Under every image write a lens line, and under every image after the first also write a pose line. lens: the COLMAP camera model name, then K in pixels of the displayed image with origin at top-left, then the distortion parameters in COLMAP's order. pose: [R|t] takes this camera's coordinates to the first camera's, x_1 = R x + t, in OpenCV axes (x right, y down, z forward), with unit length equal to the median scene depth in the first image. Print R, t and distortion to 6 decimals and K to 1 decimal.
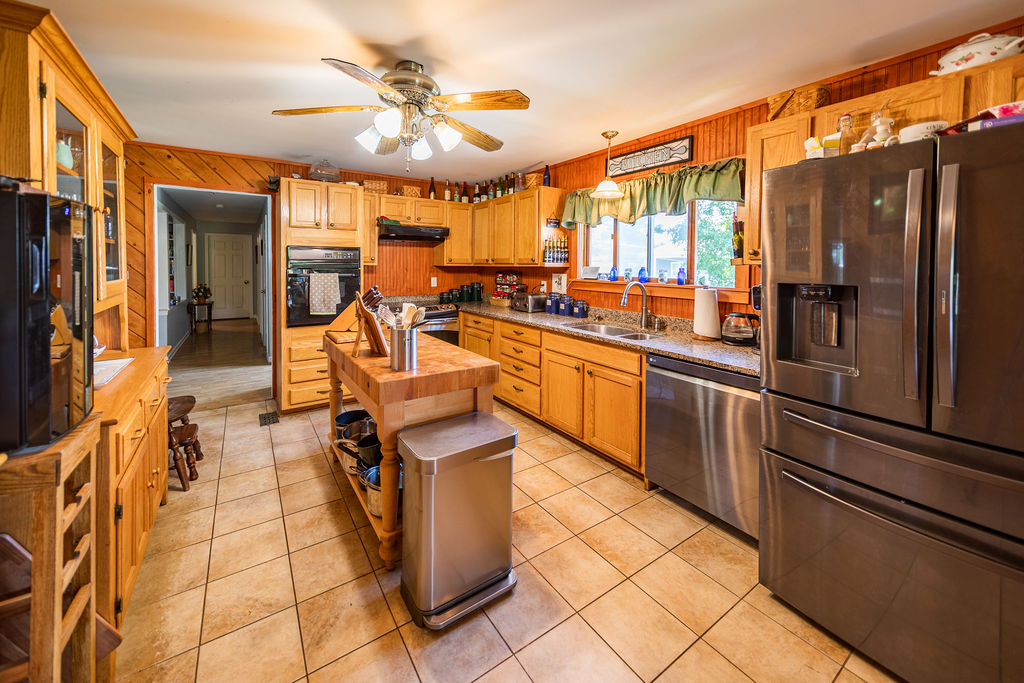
lens RADIAL K [[379.1, 0, 508.6], [0, 379.1, 274.4], [0, 0, 1]] dist [0.009175, 0.000082]
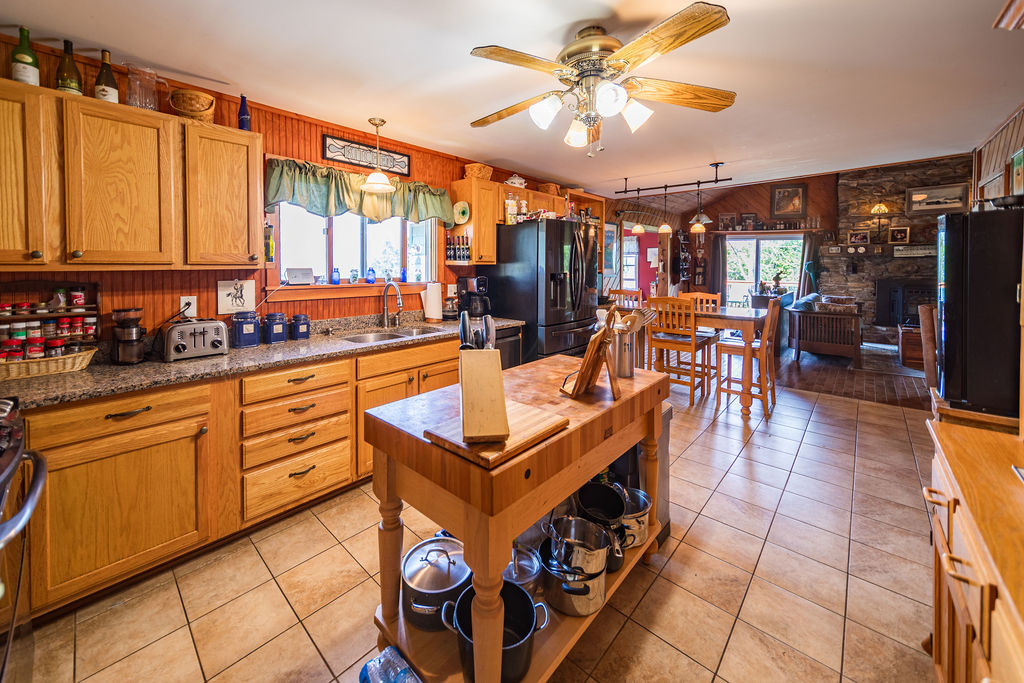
lens RADIAL K [[379.1, 0, 508.6], [0, 379.1, 274.4], [0, 0, 1]] dist [0.009175, 0.000082]
pose [[-0.201045, -0.026867, 0.979213, -0.627002], [0.031532, 0.998928, 0.033882, -0.021448], [-0.979074, 0.037688, -0.199983, 0.794548]]
